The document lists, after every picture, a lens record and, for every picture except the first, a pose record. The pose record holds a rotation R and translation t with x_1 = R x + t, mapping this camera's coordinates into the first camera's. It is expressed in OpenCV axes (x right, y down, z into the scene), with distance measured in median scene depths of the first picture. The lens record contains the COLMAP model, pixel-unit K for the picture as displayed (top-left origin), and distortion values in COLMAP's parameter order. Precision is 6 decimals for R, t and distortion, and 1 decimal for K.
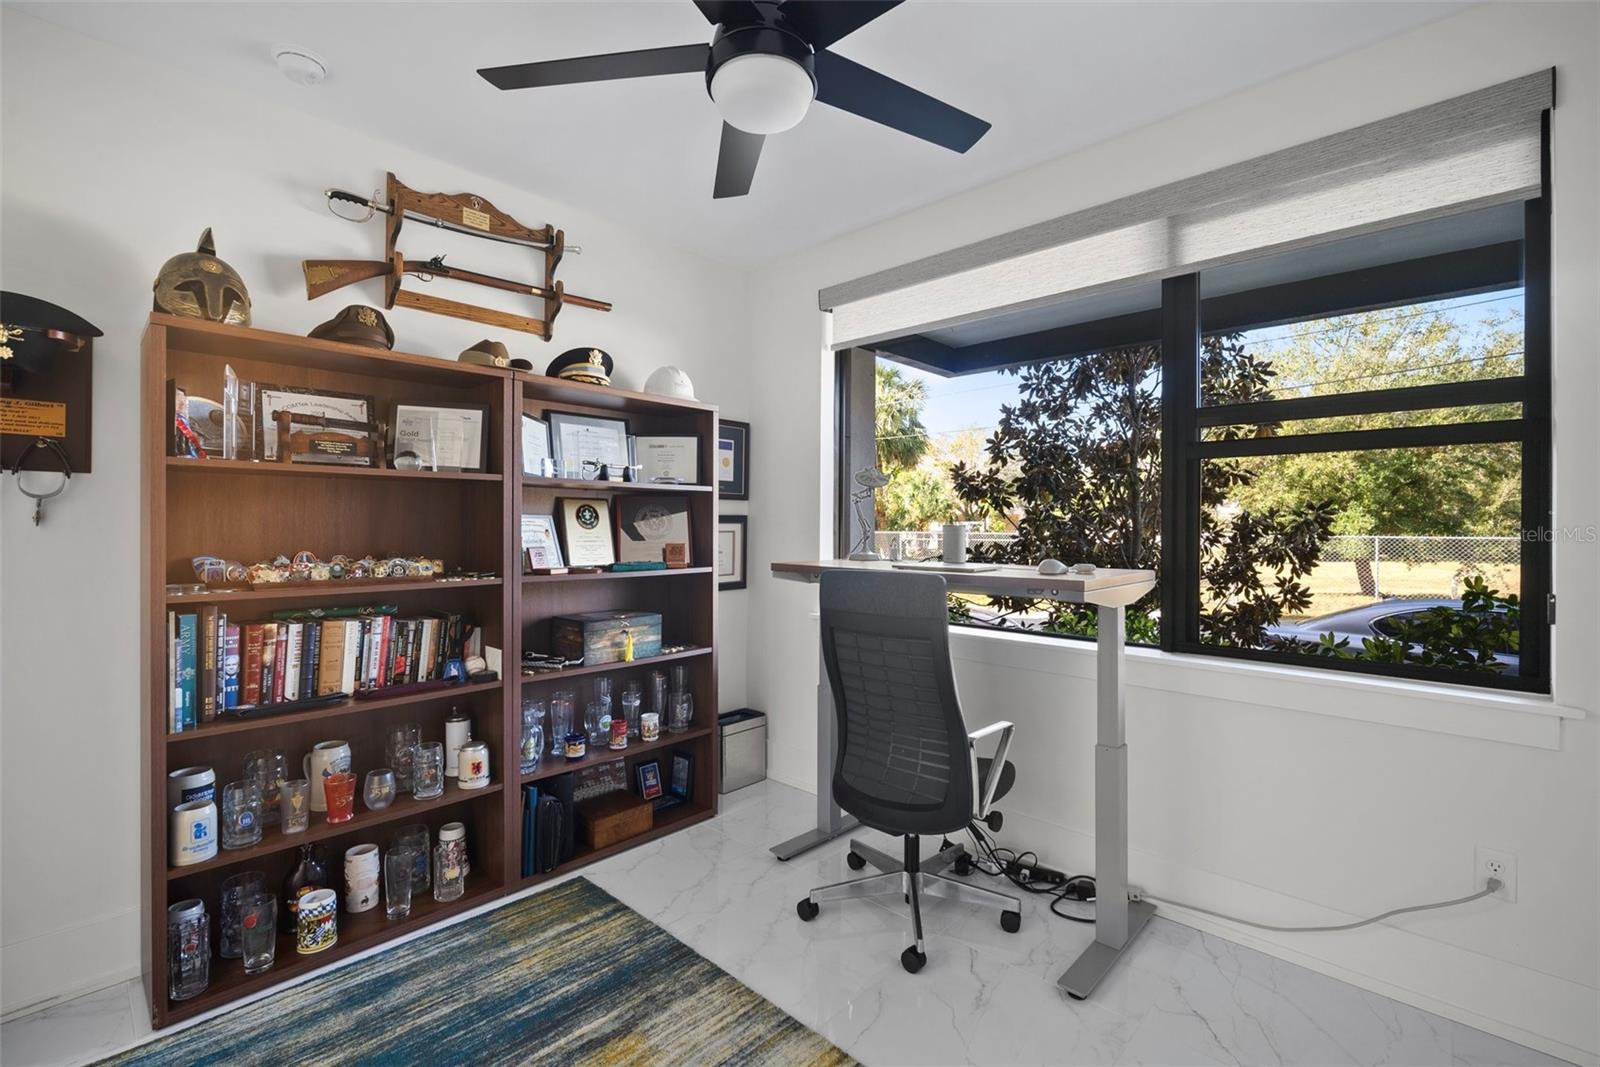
lens RADIAL K [[706.0, 0, 797.1], [0, 706.0, 528.2], [0, 0, 1]] dist [-0.011913, 0.004023]
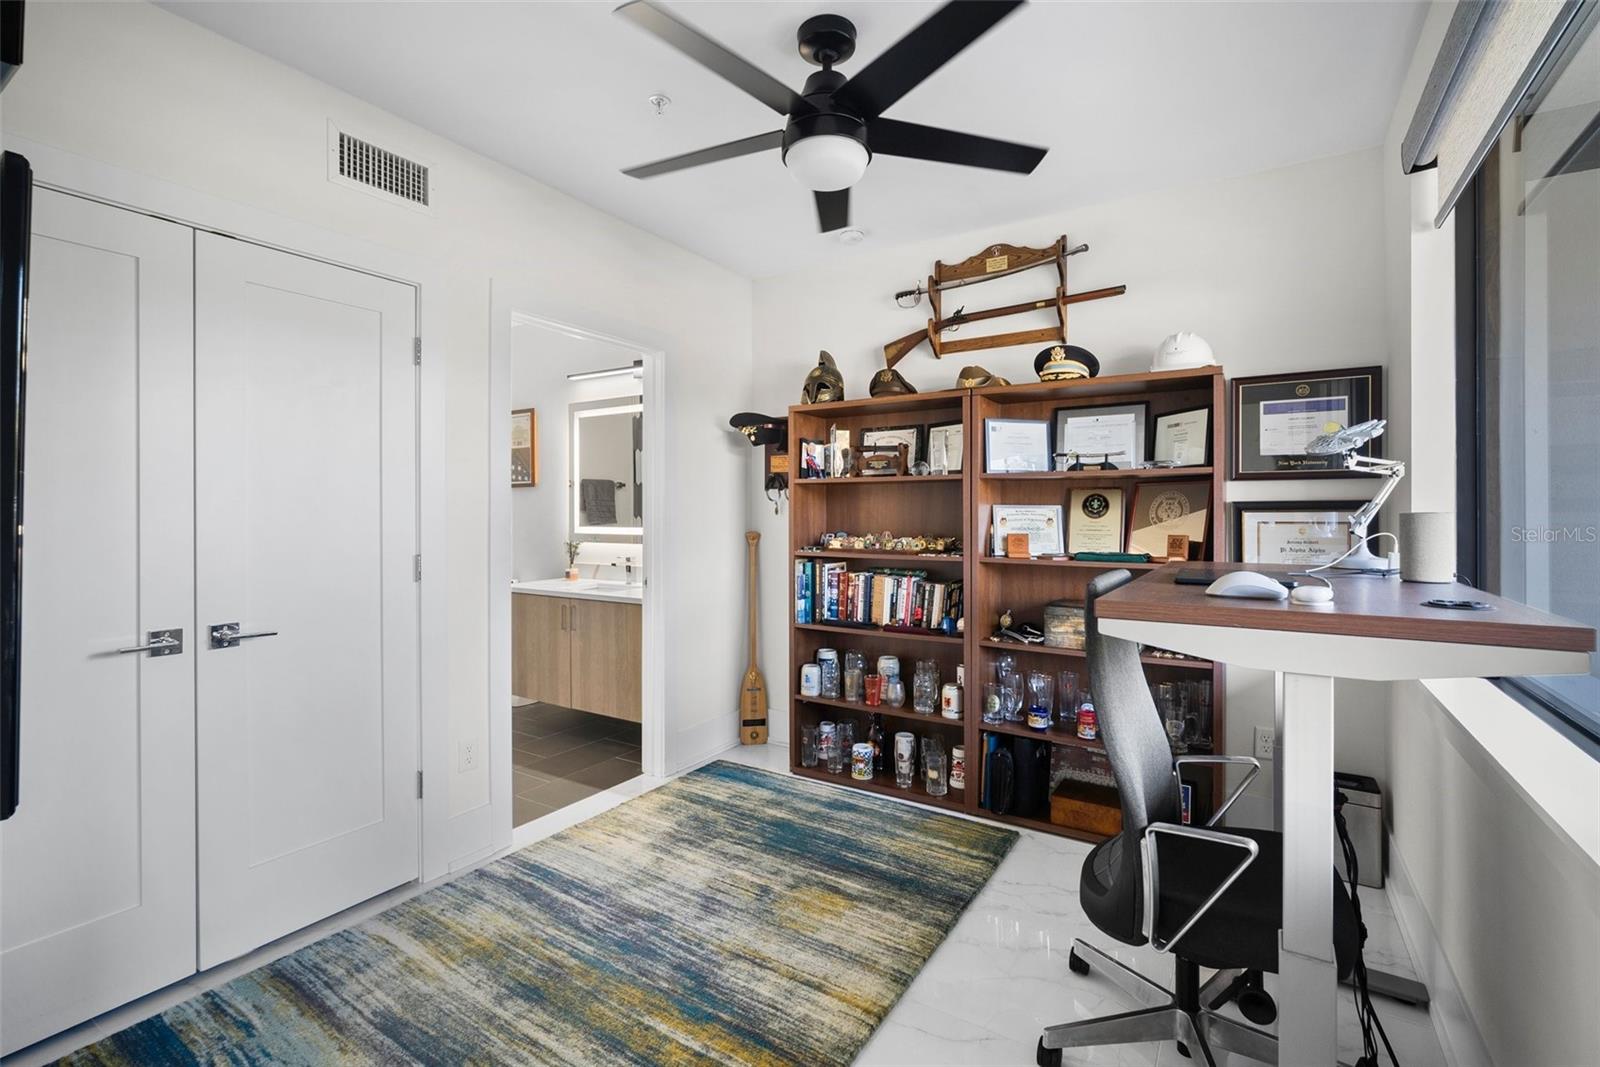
lens RADIAL K [[706.0, 0, 795.5], [0, 706.0, 520.5], [0, 0, 1]] dist [-0.011913, 0.004023]
pose [[0.186840, 0.005266, -0.982376, 0.792032], [-0.006009, 0.999973, 0.004218, 0.003515], [0.982372, 0.005115, 0.186867, 0.499526]]
